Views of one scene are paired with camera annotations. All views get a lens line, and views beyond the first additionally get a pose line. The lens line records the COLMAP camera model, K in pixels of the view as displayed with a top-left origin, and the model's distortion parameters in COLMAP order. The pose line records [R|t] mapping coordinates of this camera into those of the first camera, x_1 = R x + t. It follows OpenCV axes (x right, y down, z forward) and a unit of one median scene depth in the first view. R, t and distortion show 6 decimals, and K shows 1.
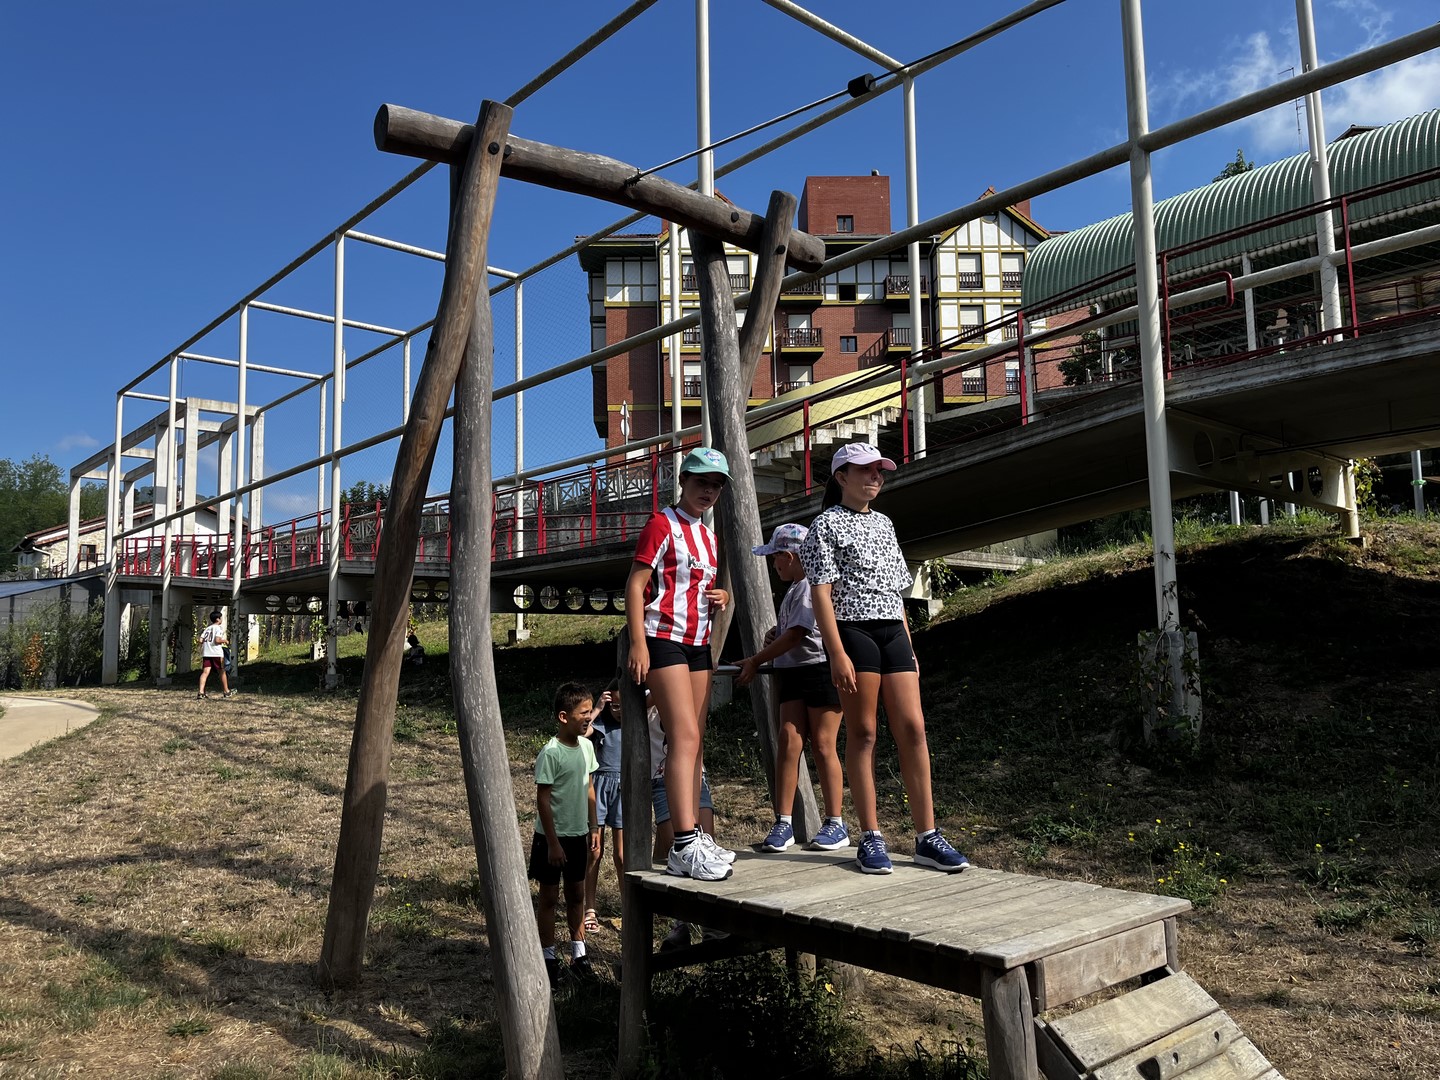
lens RADIAL K [[1081.9, 0, 711.4], [0, 1081.9, 519.4], [0, 0, 1]] dist [0.054662, -0.070252]
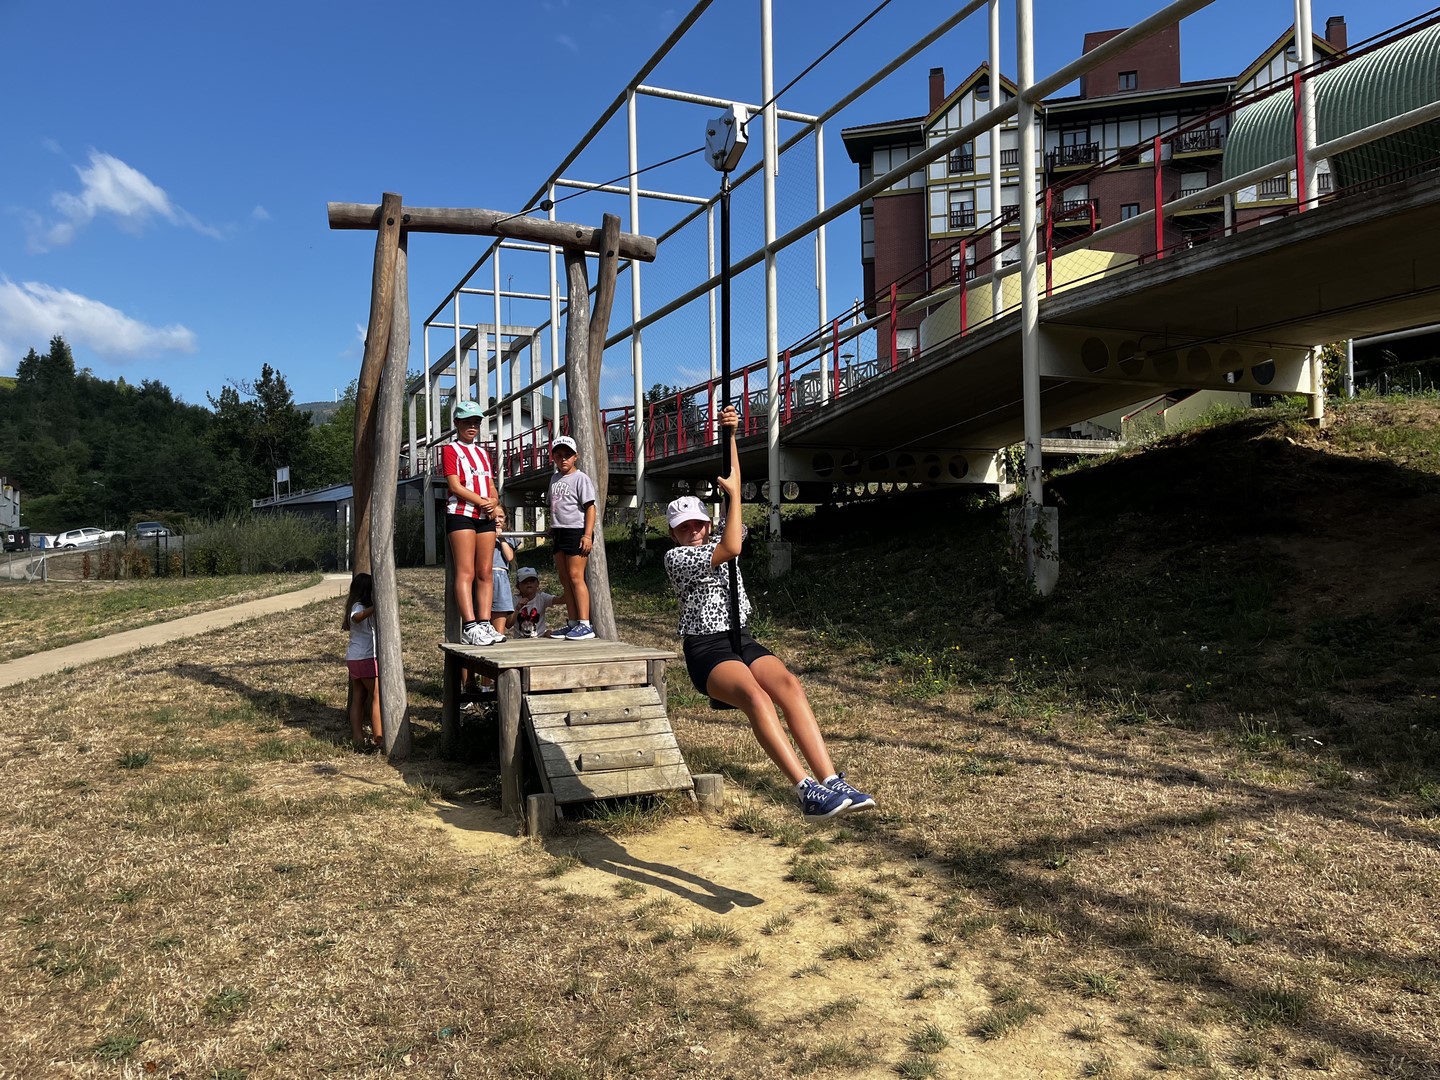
lens RADIAL K [[1114.6, 0, 752.1], [0, 1114.6, 510.9], [0, 0, 1]] dist [0.059528, -0.074208]
pose [[0.960067, -0.015476, -0.279341, 0.358726], [0.041664, 0.995244, 0.088055, -0.013942], [0.276650, -0.096178, 0.956146, -0.234139]]
